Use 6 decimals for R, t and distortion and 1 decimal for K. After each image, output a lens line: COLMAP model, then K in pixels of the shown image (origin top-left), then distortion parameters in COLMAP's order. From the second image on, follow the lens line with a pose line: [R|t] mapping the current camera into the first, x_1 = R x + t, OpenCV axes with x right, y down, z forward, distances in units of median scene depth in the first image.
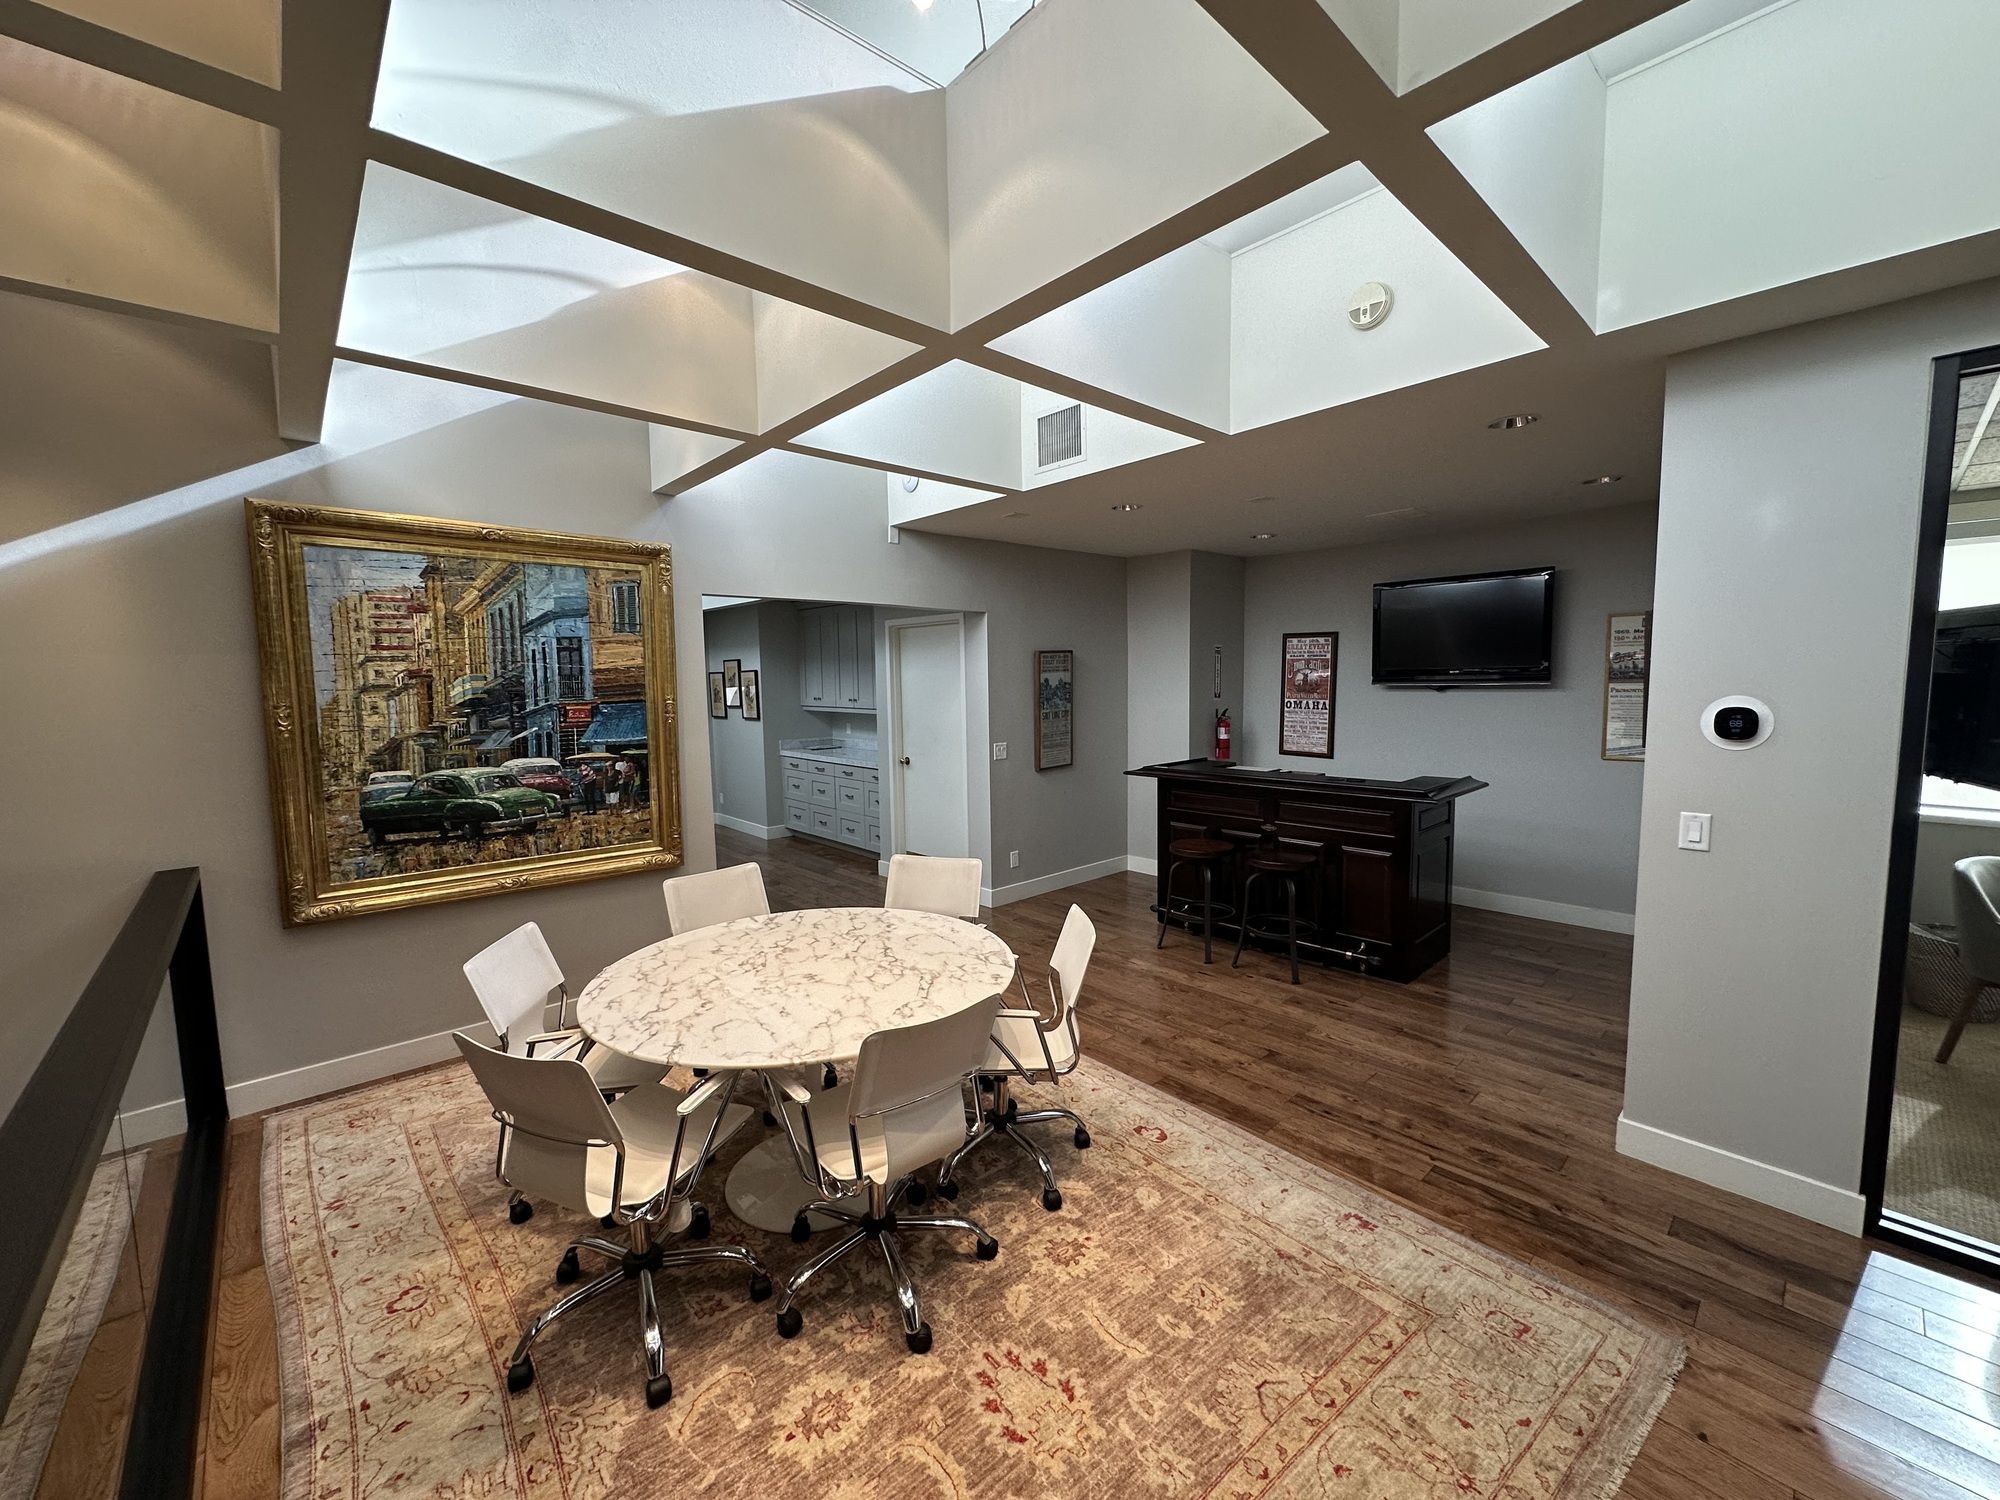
lens RADIAL K [[793.7, 0, 1000.2], [0, 793.7, 750.7], [0, 0, 1]] dist [-0.007386, 0.000373]
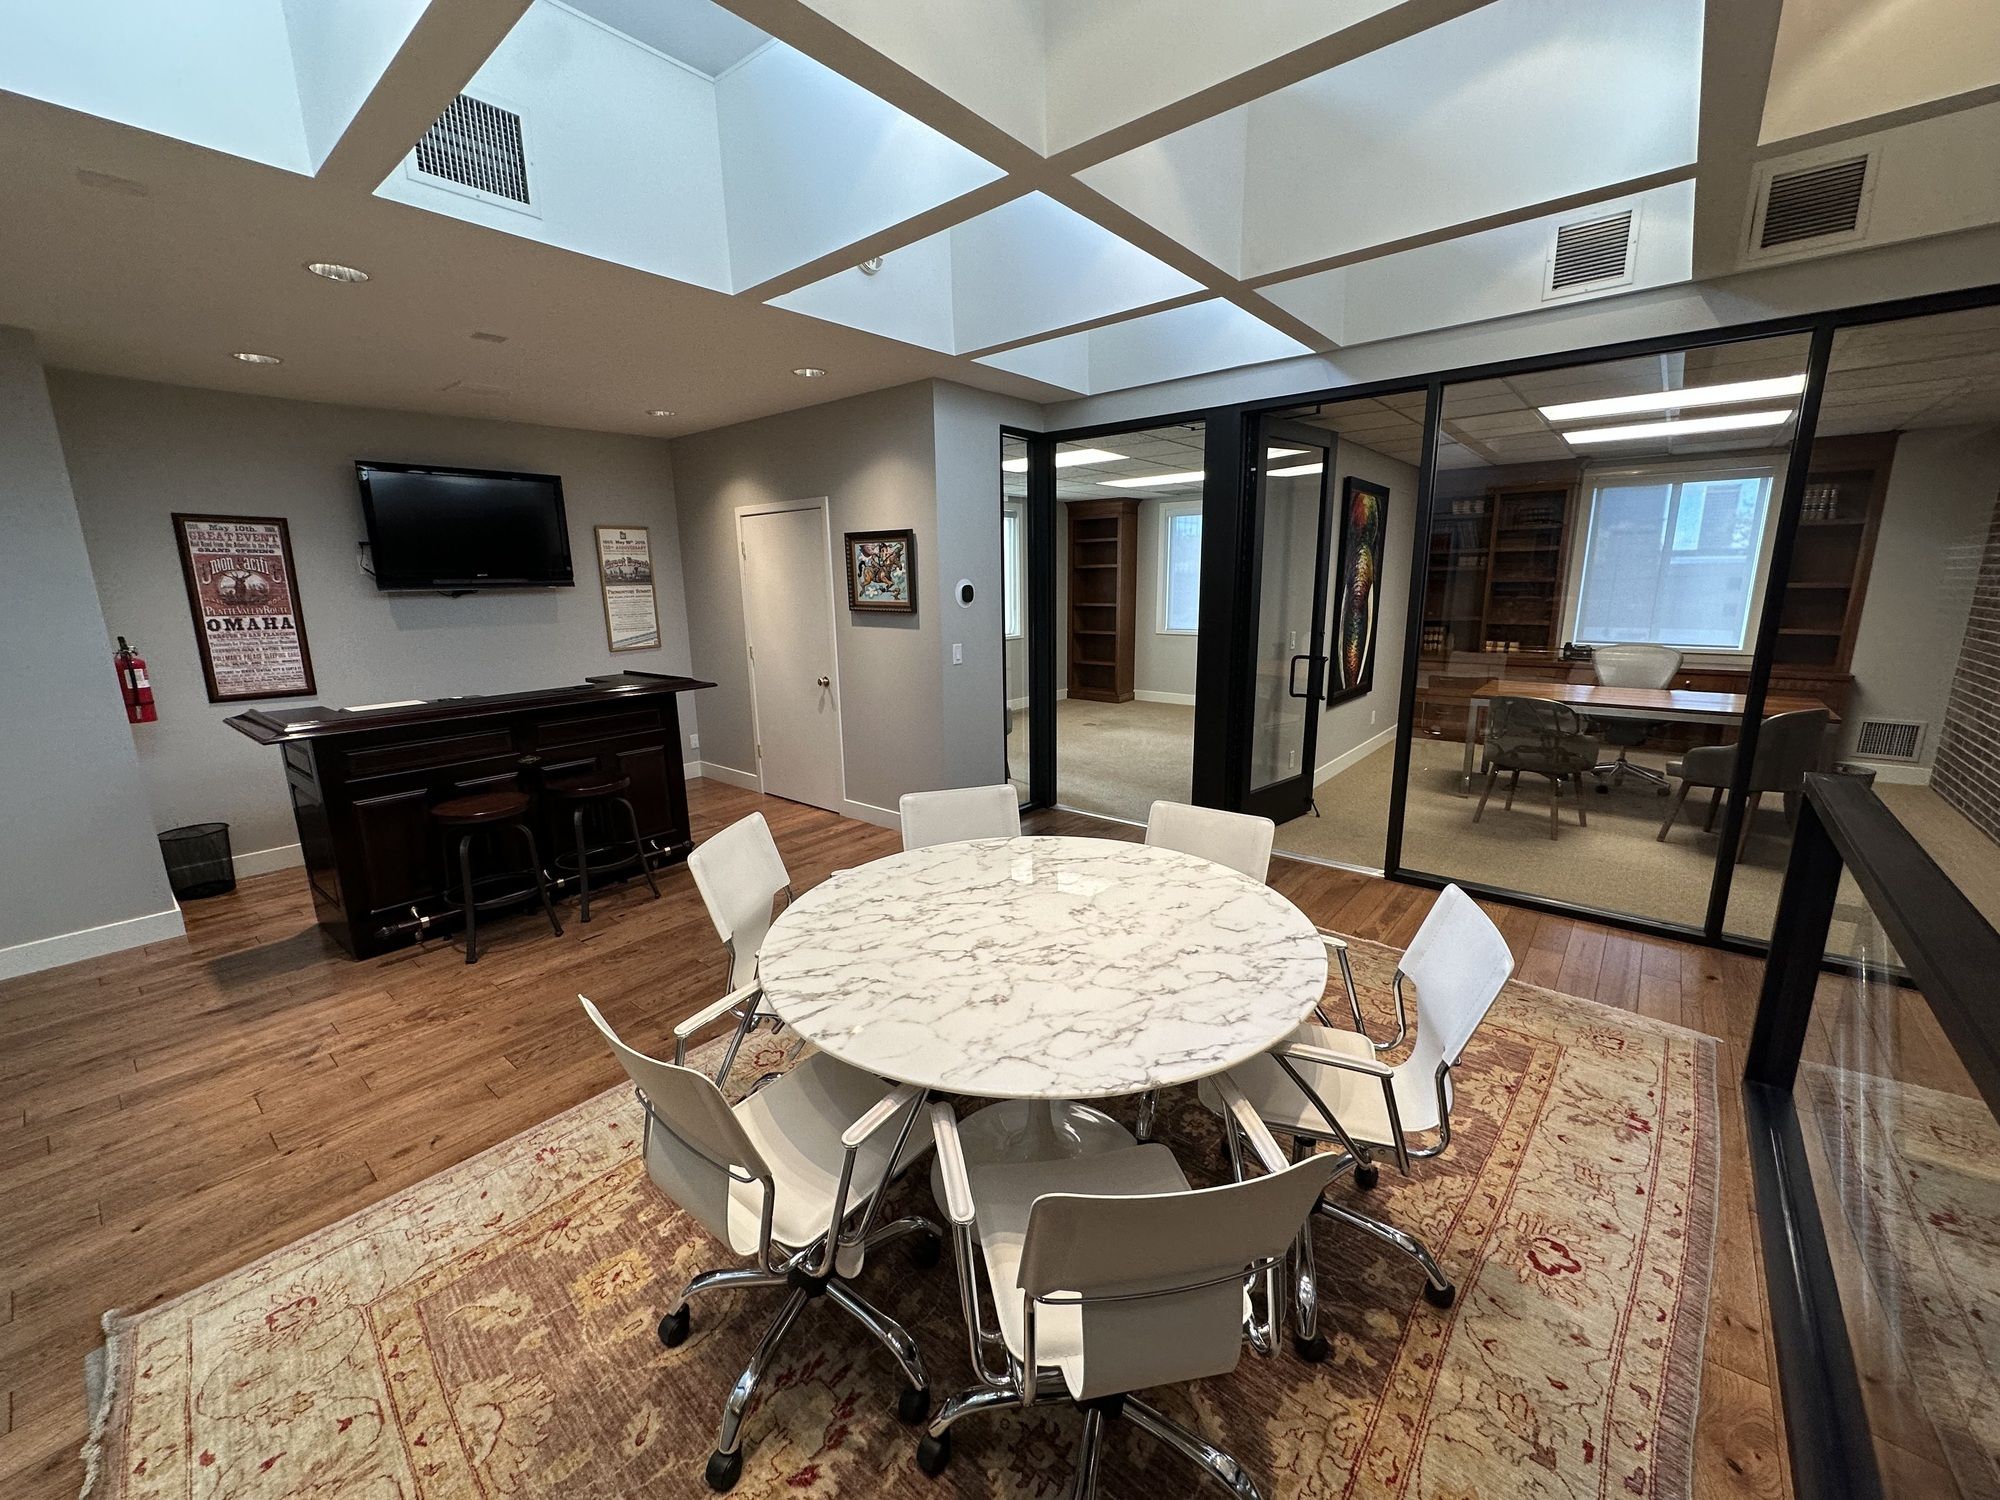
lens RADIAL K [[793.7, 0, 1001.5], [0, 793.7, 752.5], [0, 0, 1]] dist [-0.007386, 0.000373]
pose [[-0.135737, -0.195541, 0.971257, -0.799725], [0.110894, 0.971171, 0.211021, -0.044280], [-0.984519, 0.136350, -0.110139, 0.925689]]
